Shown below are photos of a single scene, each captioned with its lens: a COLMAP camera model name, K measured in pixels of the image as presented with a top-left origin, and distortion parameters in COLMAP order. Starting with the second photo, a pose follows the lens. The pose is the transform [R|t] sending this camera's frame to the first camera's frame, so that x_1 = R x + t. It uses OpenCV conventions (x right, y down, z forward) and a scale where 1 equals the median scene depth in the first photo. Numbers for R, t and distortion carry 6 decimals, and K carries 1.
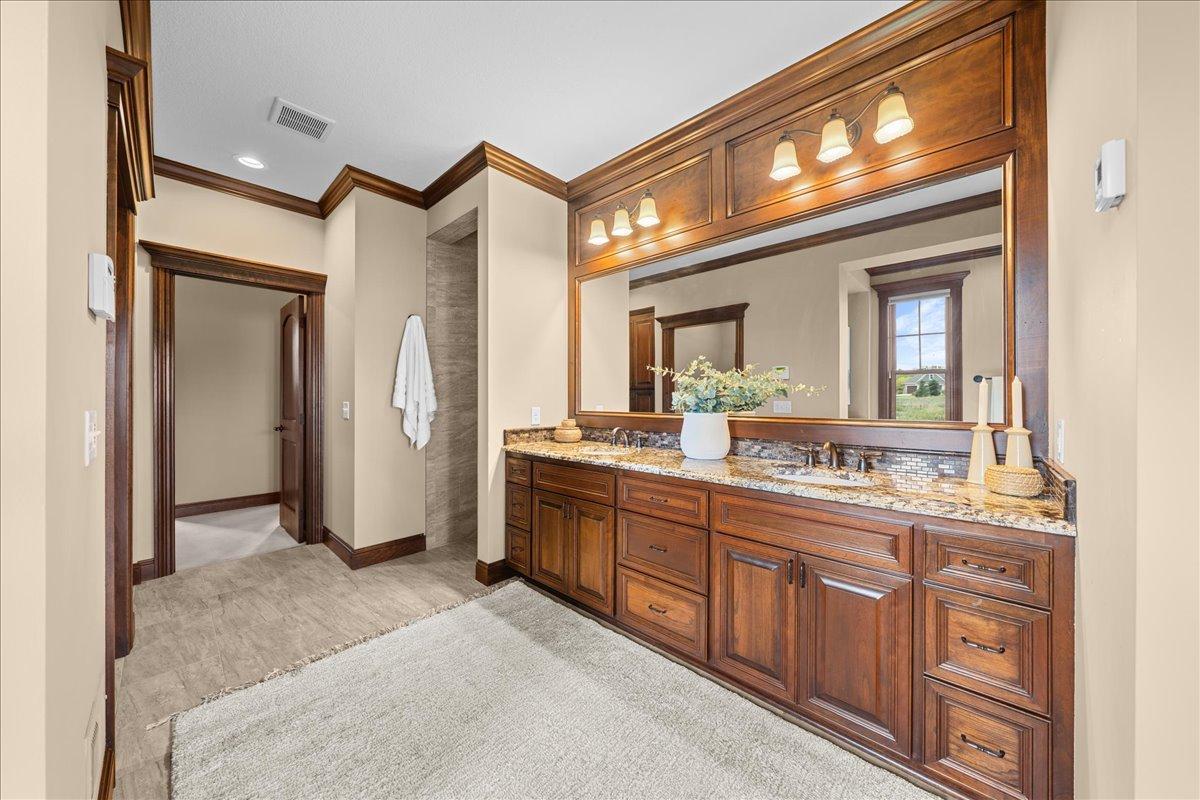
lens RADIAL K [[411.5, 0, 600.3], [0, 411.5, 398.5], [0, 0, 1]] dist [-0.003035, -0.000271]
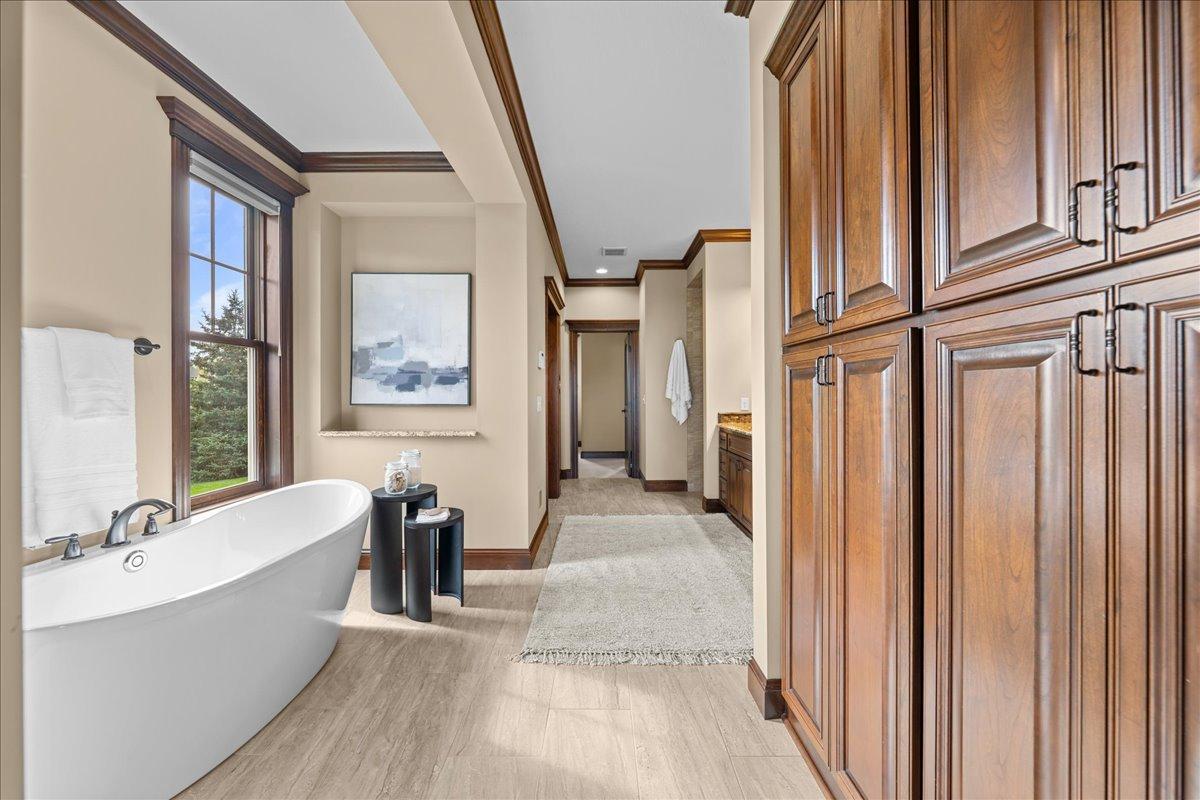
lens RADIAL K [[411.5, 0, 599.0], [0, 411.5, 395.7], [0, 0, 1]] dist [-0.003035, -0.000271]
pose [[0.685064, -0.001495, -0.728481, 0.528981], [0.006512, 0.999971, 0.004072, 0.003654], [0.728454, -0.007534, 0.685054, -0.326659]]
